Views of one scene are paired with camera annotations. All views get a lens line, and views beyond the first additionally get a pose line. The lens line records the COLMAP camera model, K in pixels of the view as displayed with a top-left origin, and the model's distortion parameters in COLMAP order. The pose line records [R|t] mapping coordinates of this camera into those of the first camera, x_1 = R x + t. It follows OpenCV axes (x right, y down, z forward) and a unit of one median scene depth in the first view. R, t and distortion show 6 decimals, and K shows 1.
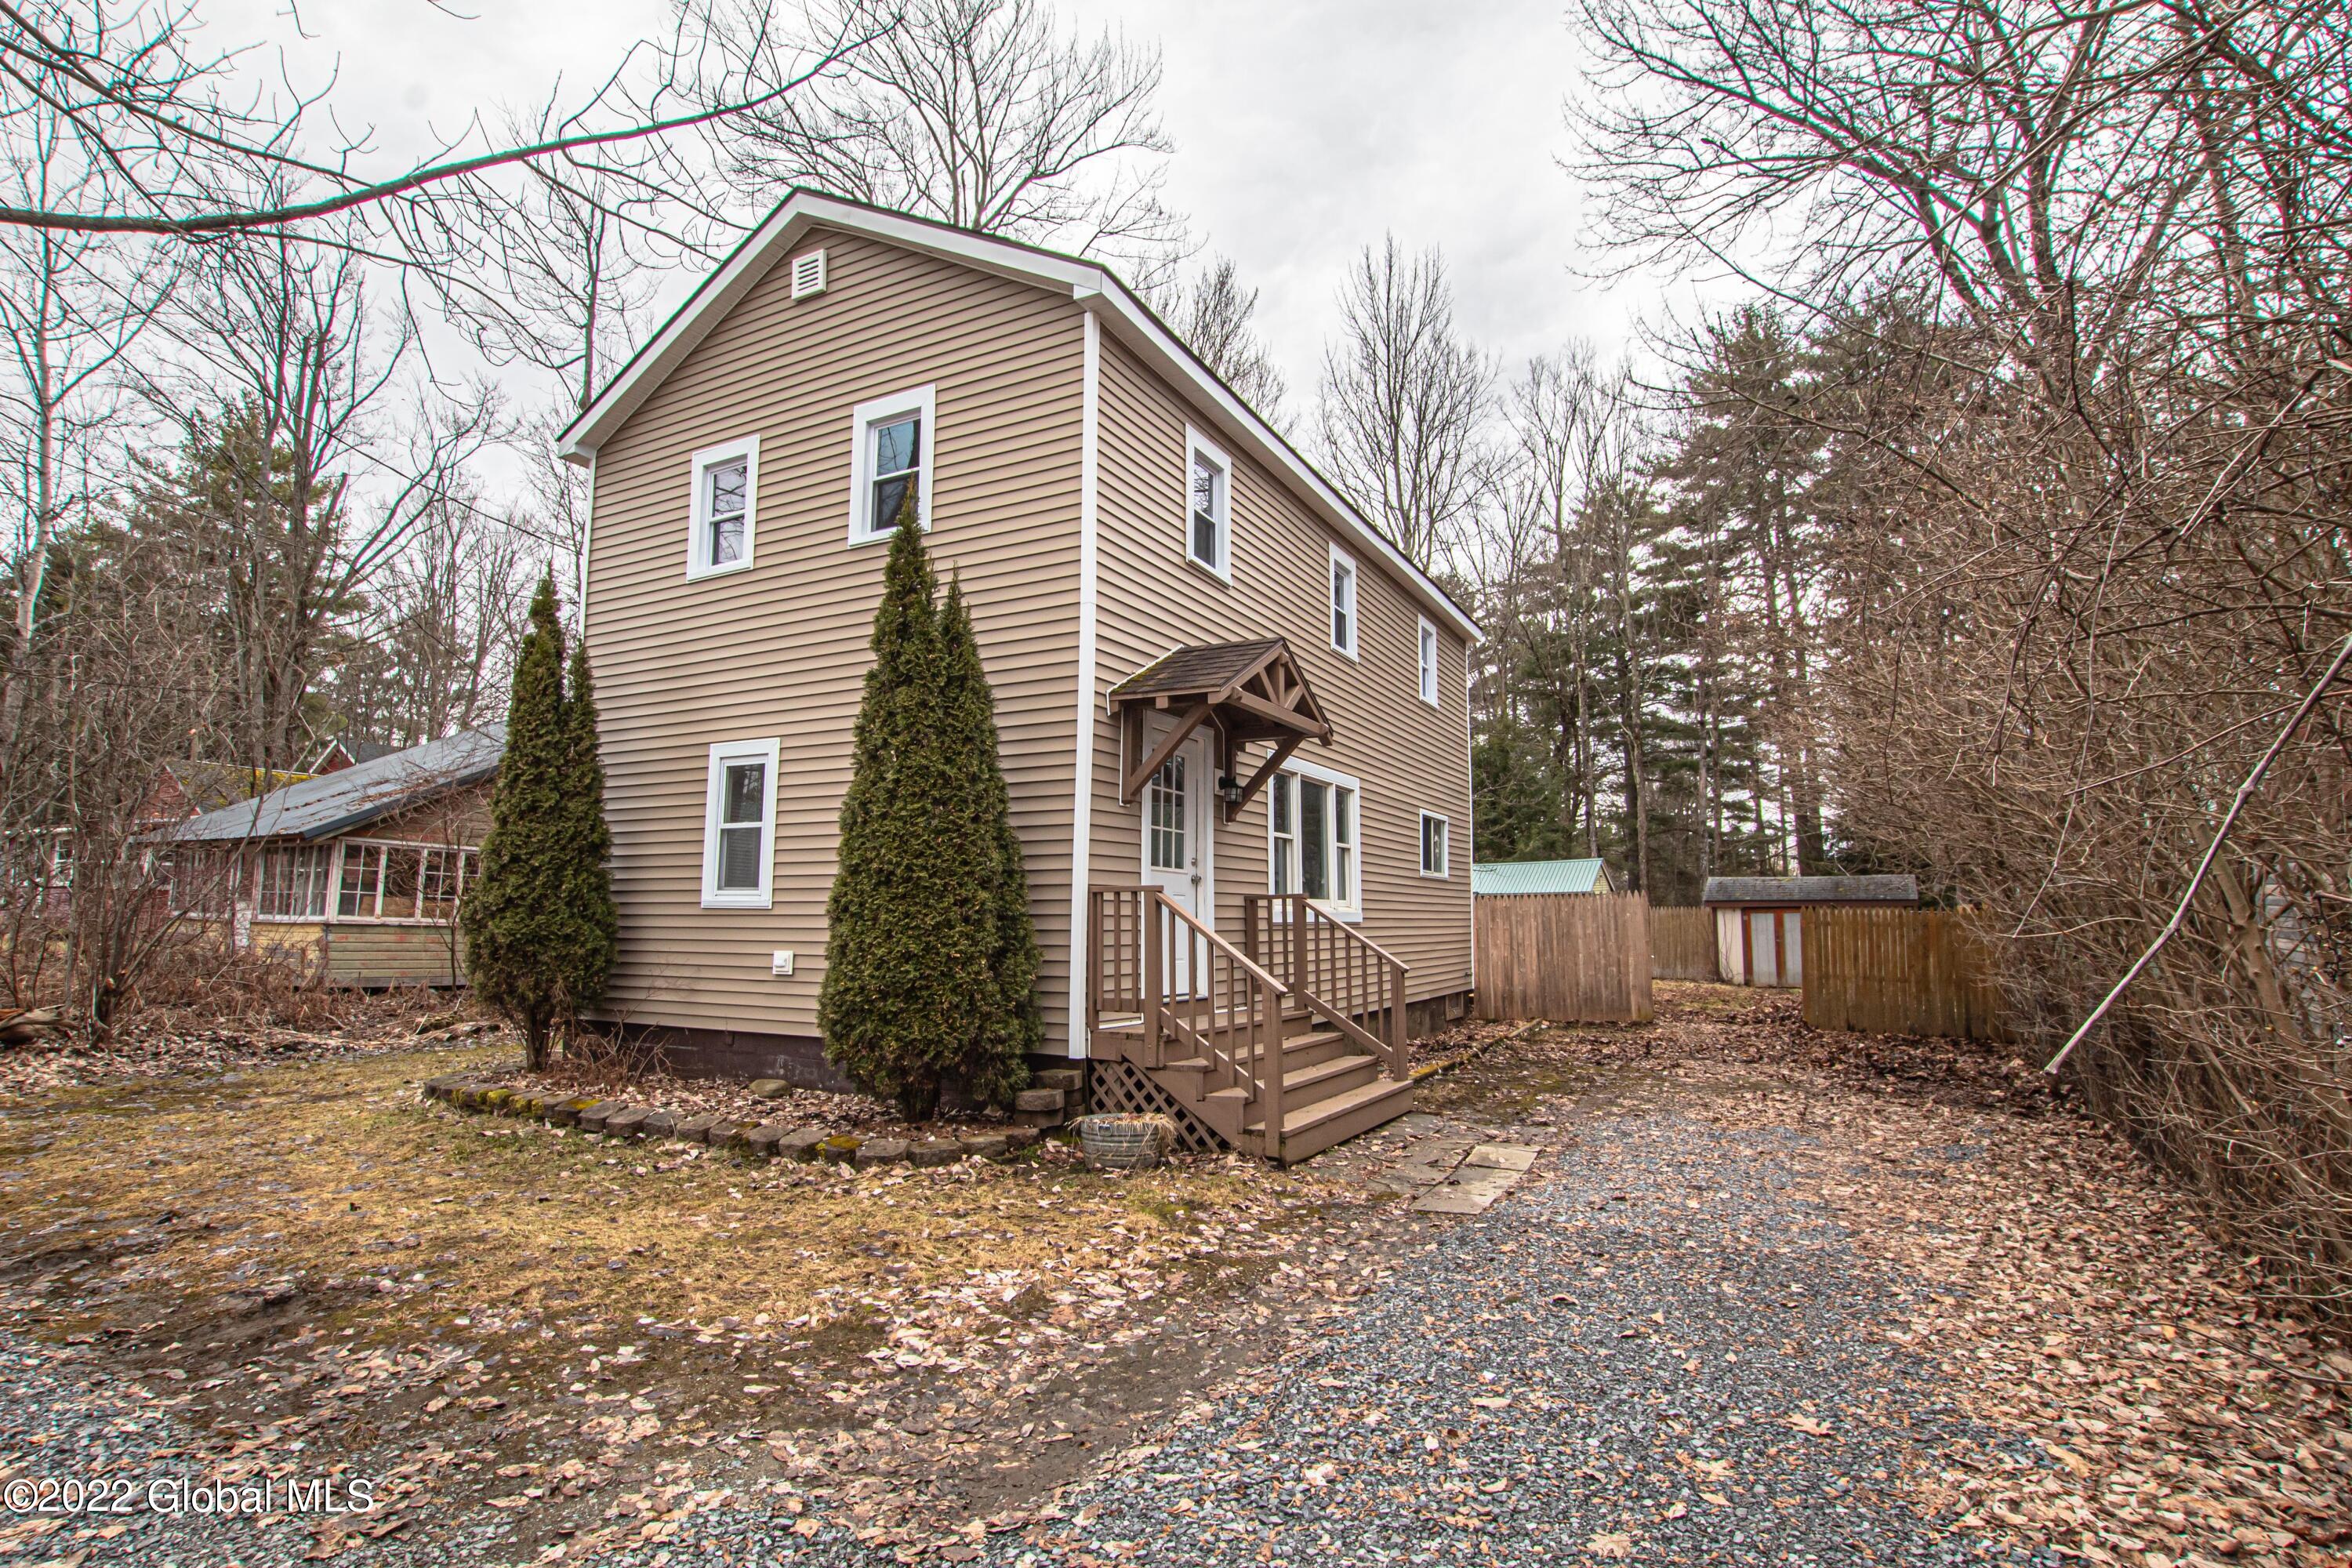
lens RADIAL K [[1155.7, 0, 1168.8], [0, 1155.7, 793.5], [0, 0, 1]] dist [-0.028068, -0.000080]
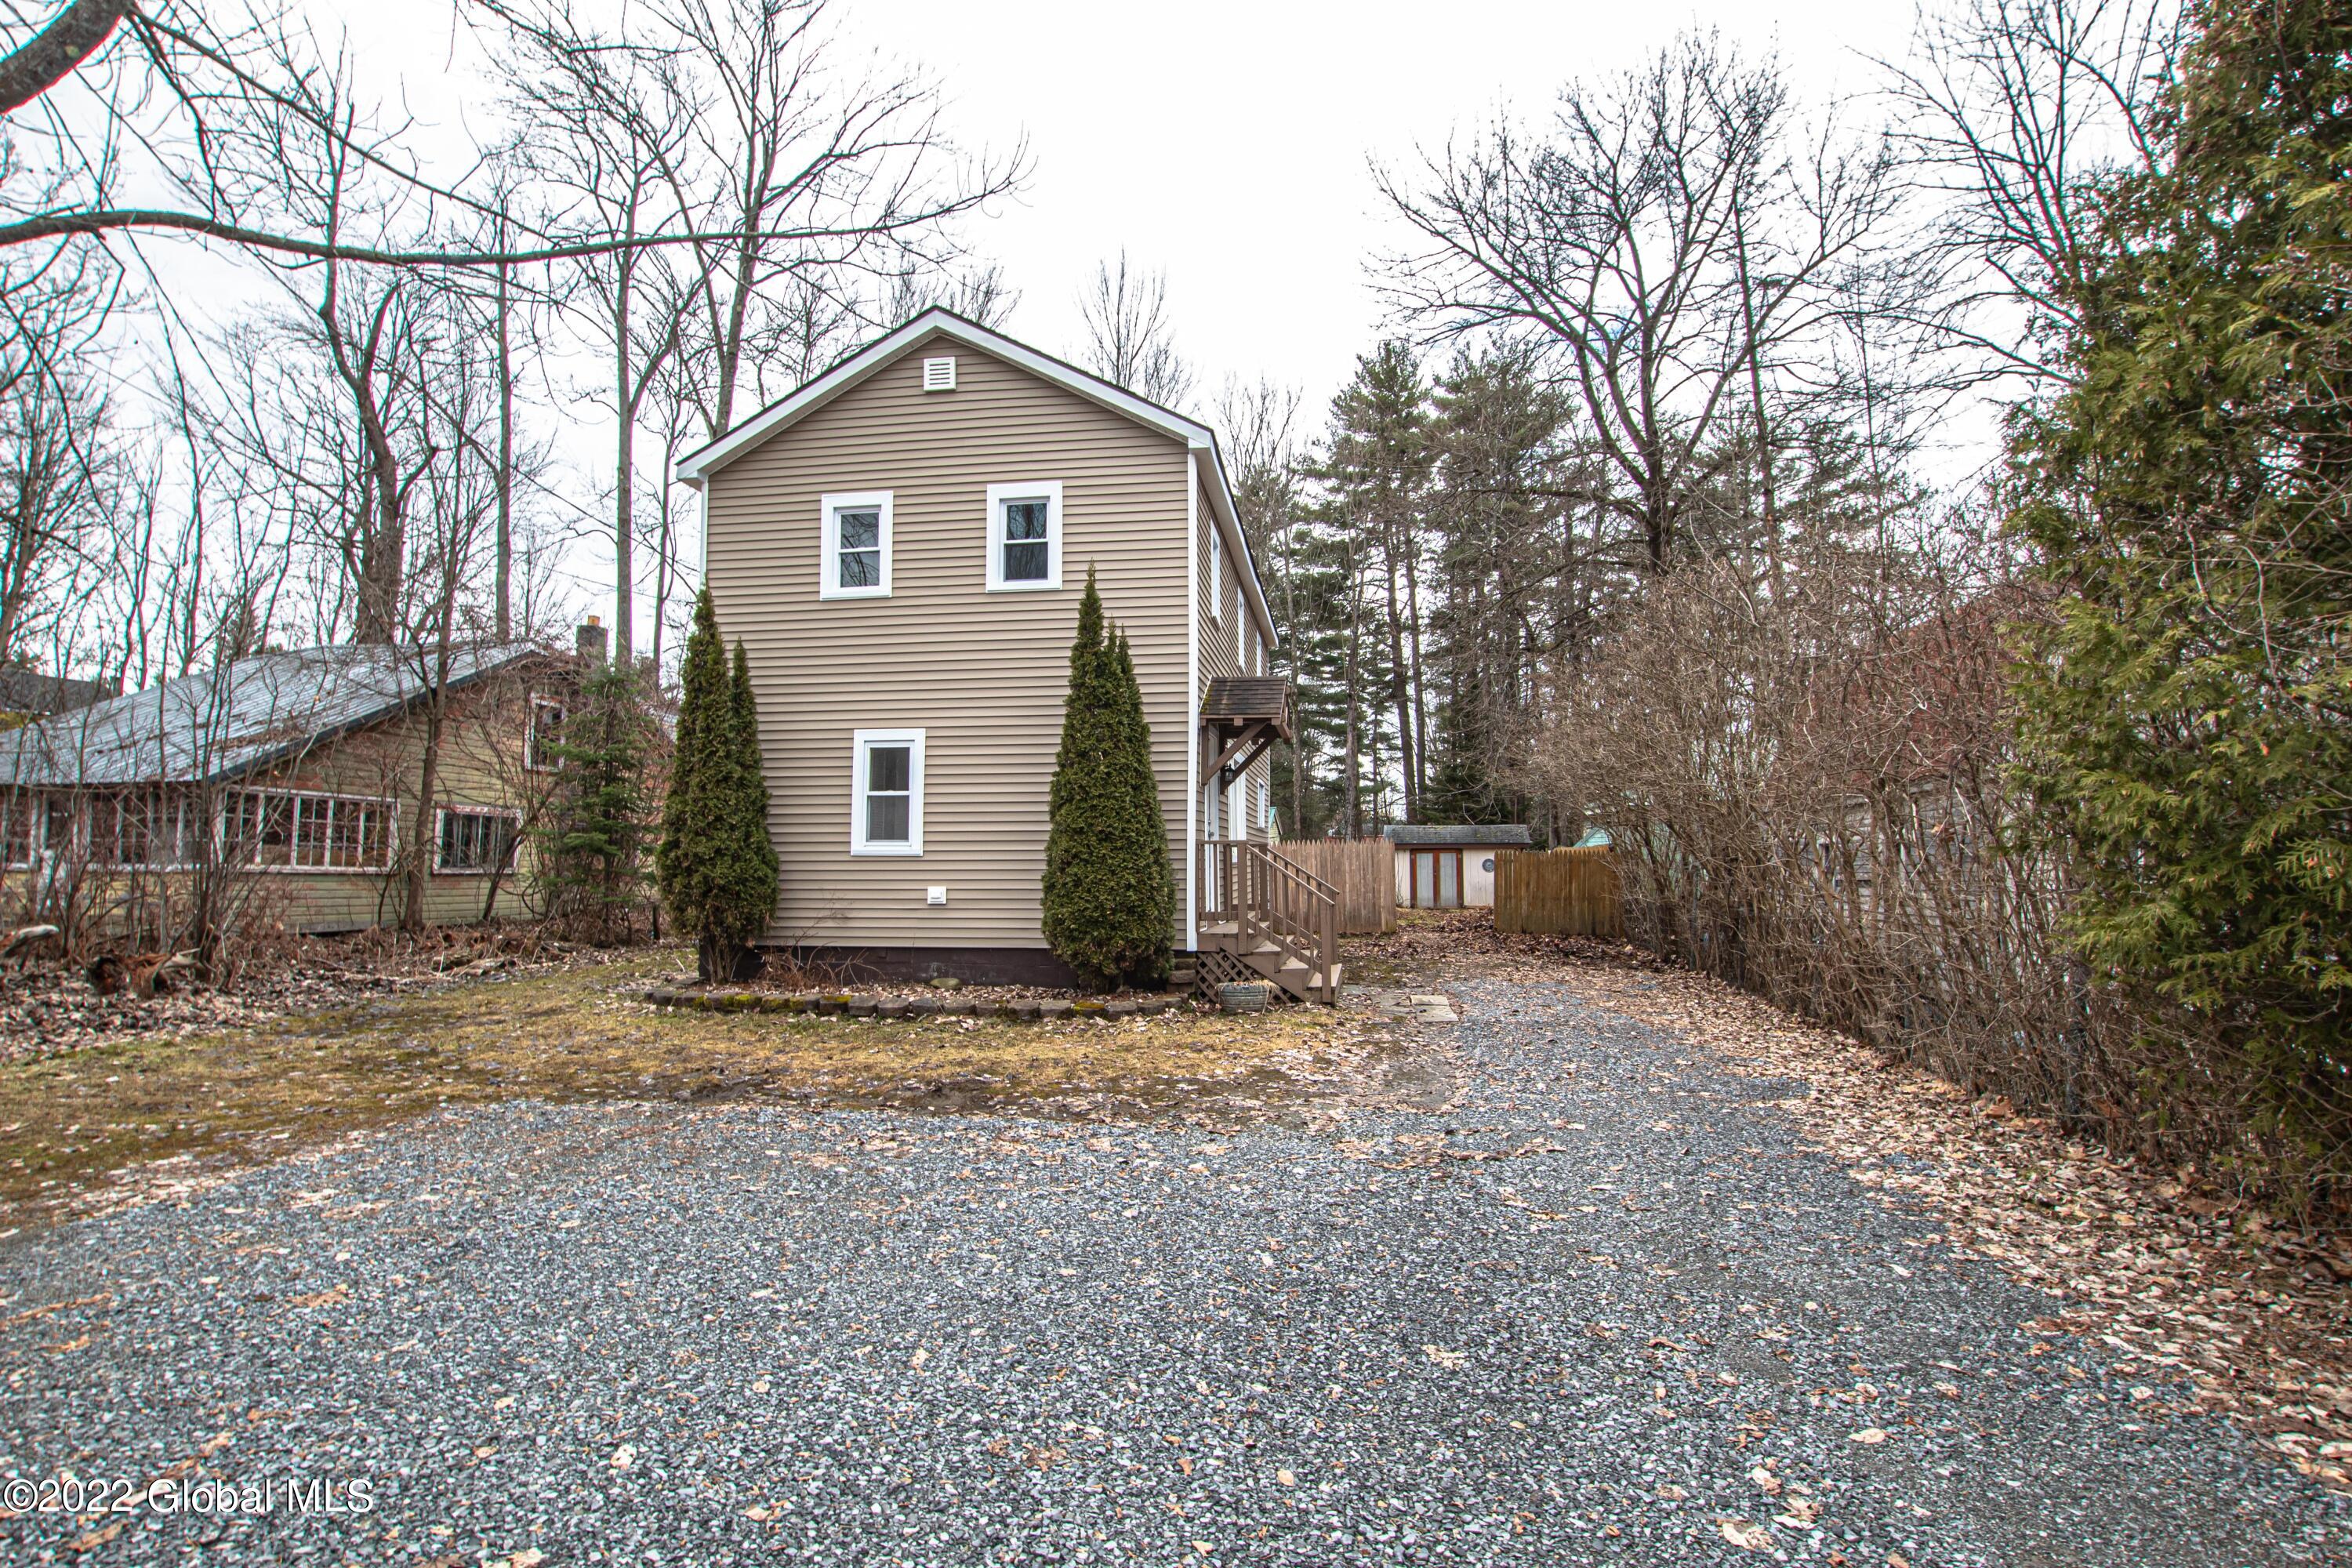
lens RADIAL K [[1155.7, 0, 1168.8], [0, 1155.7, 793.5], [0, 0, 1]] dist [-0.028068, -0.000080]
pose [[0.942175, 0.011423, 0.334927, -0.505093], [-0.028832, 0.998476, 0.047053, -0.043222], [-0.333879, -0.053989, 0.941069, -0.352592]]
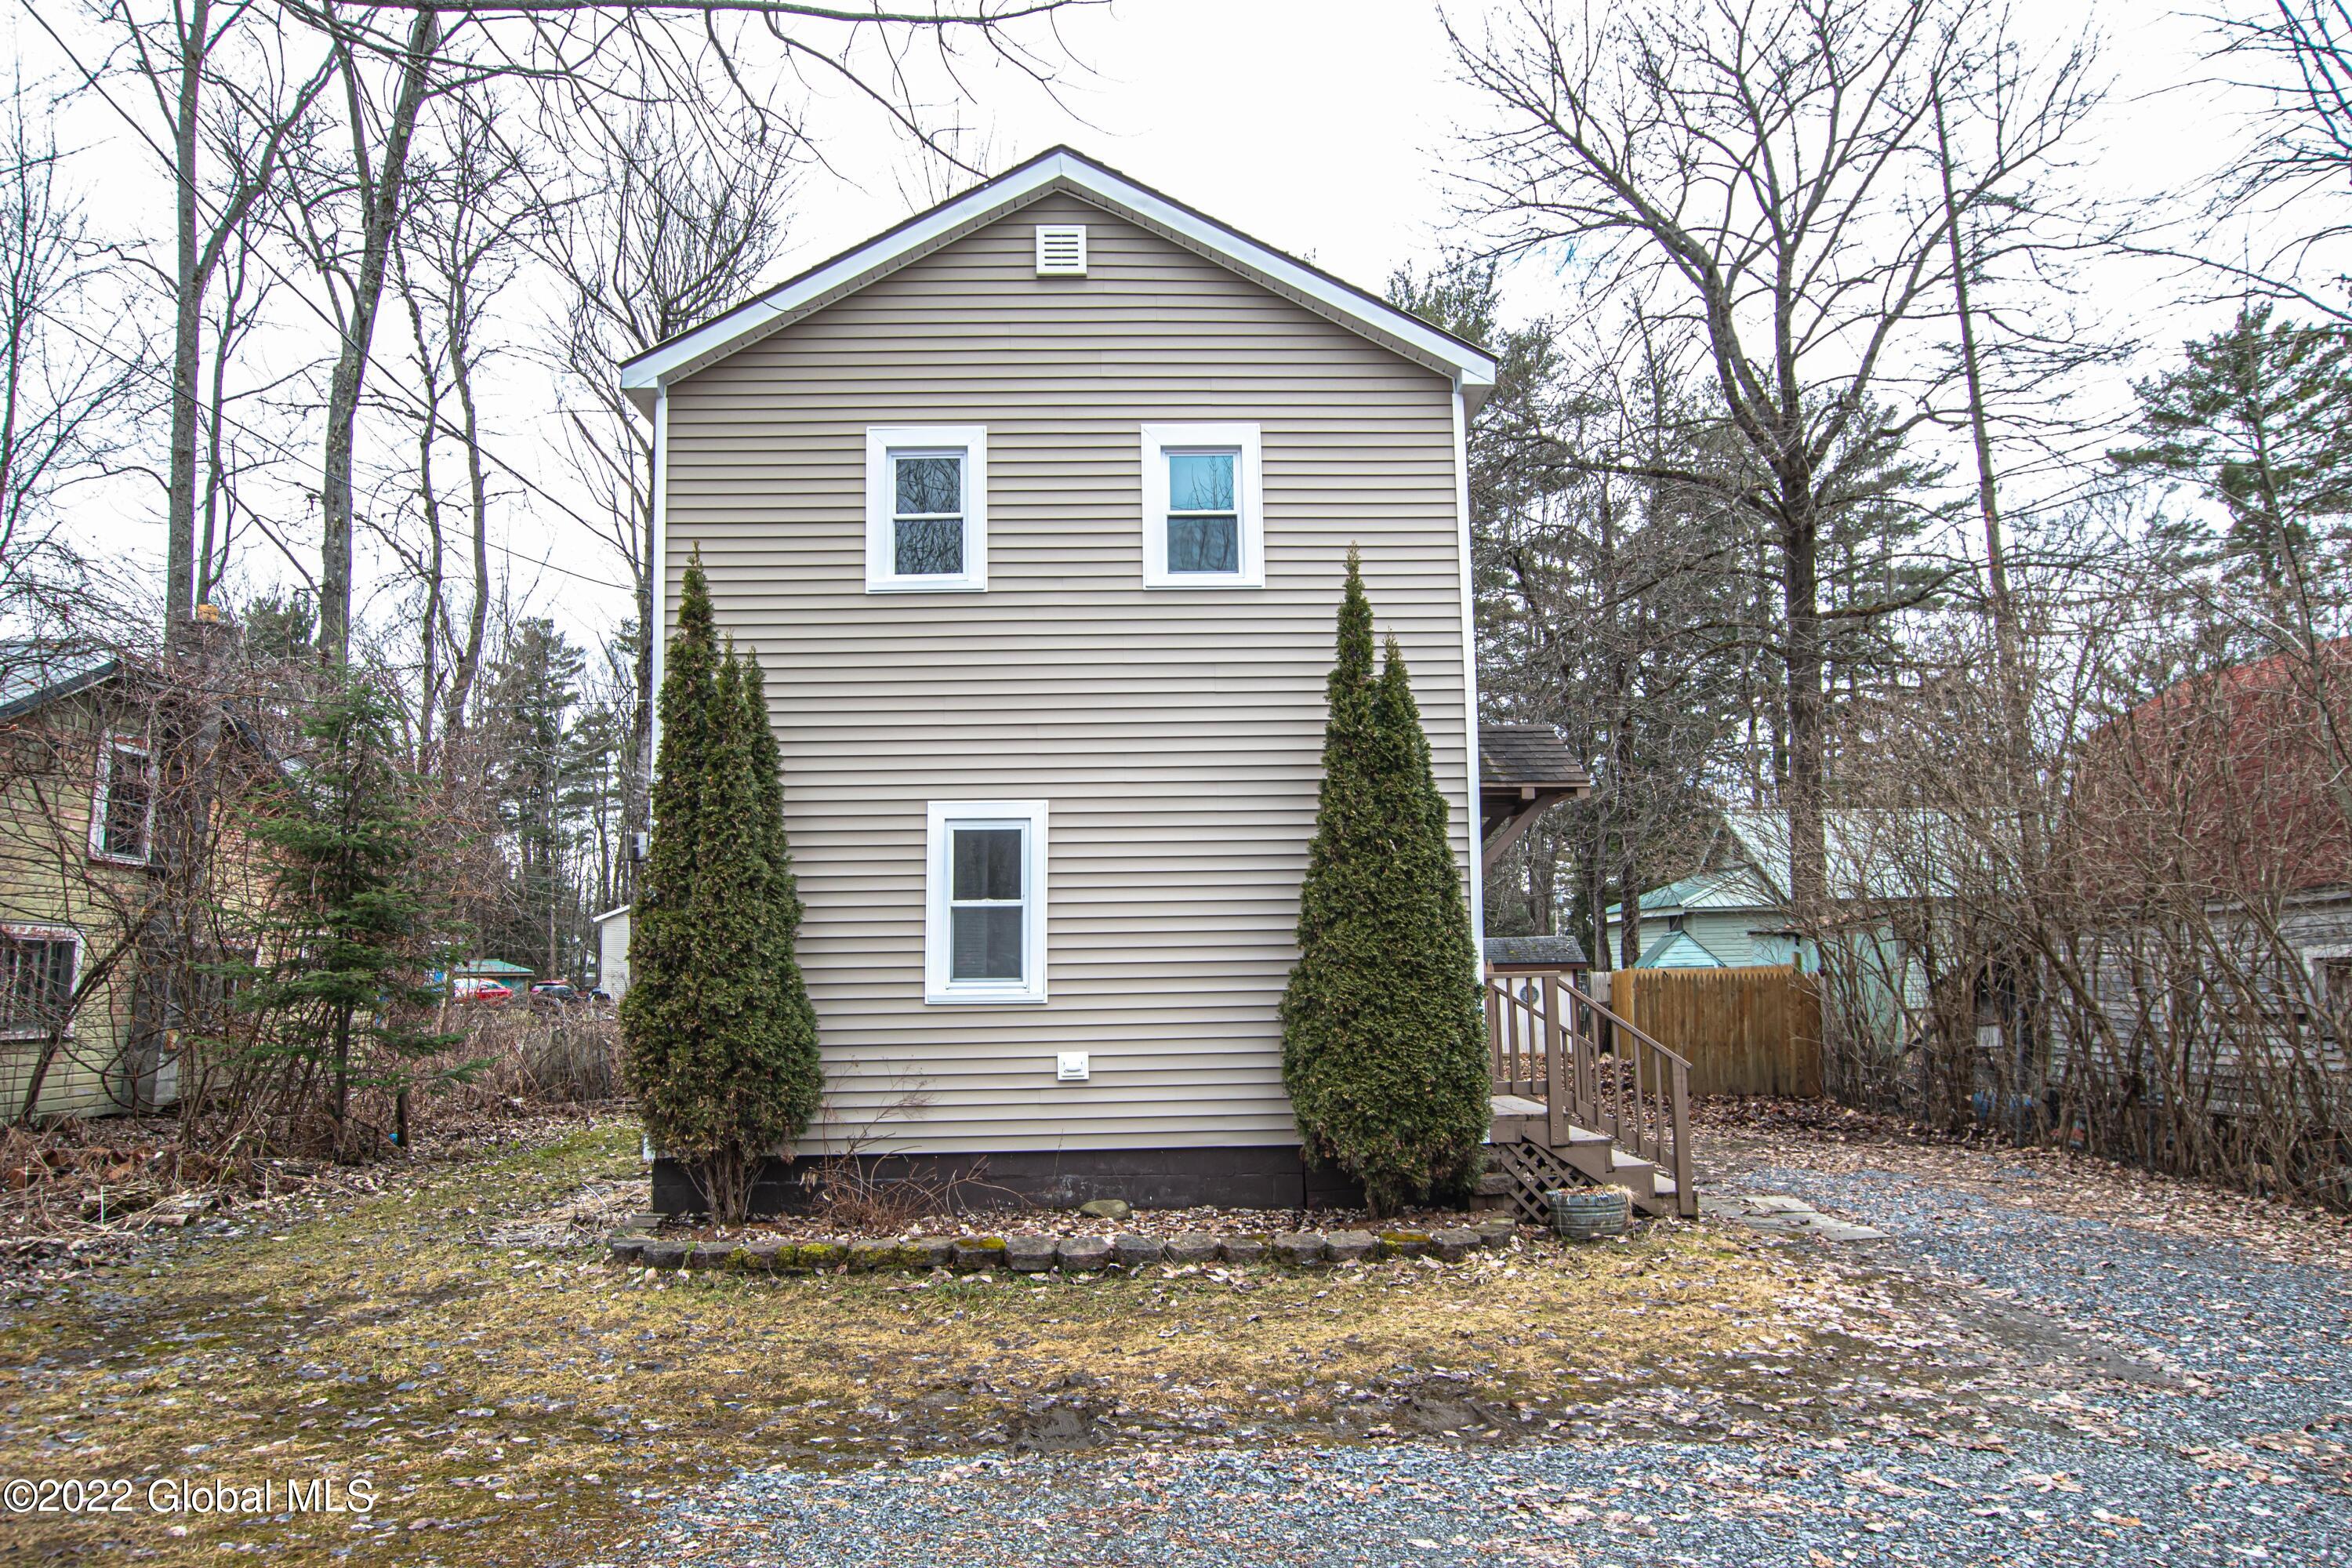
lens RADIAL K [[1668.9, 0, 1164.3], [0, 1668.9, 788.3], [0, 0, 1]] dist [-0.006276, 0.006647]
pose [[0.864025, 0.037311, 0.502064, -0.855137], [-0.032526, 0.999304, -0.018287, -0.036446], [-0.502397, -0.000530, 0.864637, -0.100611]]
